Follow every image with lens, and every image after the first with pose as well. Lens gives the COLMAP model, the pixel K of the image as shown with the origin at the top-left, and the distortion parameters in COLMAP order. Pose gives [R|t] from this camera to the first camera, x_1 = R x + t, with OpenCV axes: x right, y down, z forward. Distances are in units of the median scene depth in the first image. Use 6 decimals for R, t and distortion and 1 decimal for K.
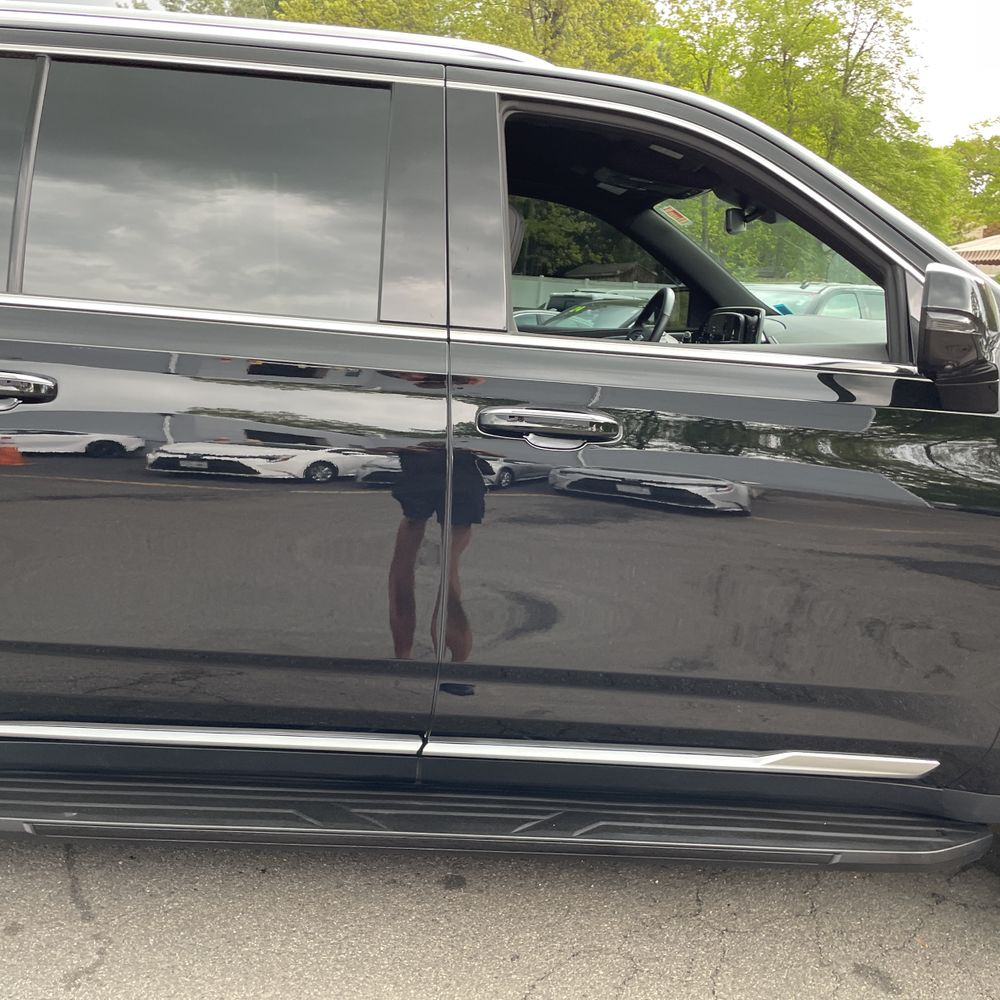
lens RADIAL K [[1004.5, 0, 483.2], [0, 1004.5, 498.9], [0, 0, 1]] dist [0.088997, -0.121614]
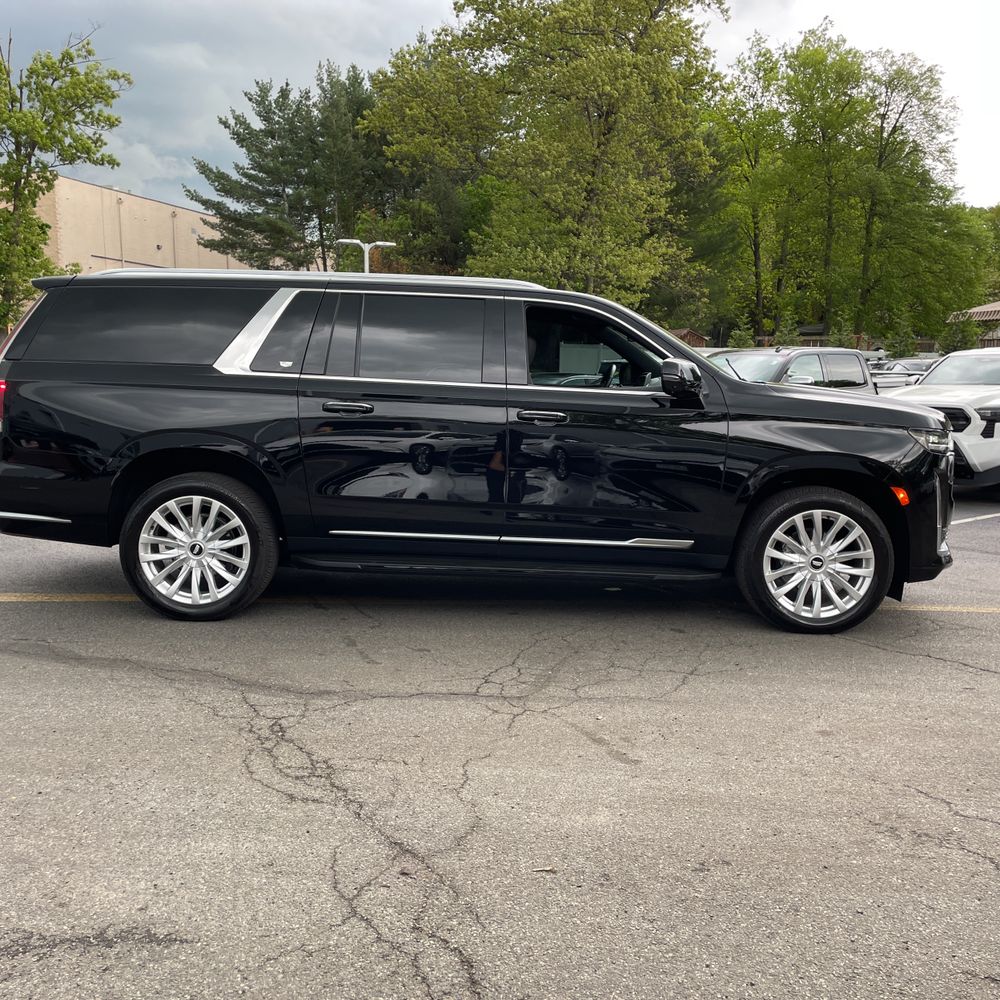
lens RADIAL K [[1004.5, 0, 483.2], [0, 1004.5, 498.9], [0, 0, 1]] dist [0.088997, -0.121614]
pose [[0.997107, -0.014347, -0.074639, 0.070959], [0.009951, 0.998212, -0.058940, 0.213992], [0.075351, 0.058027, 0.995467, -1.212249]]
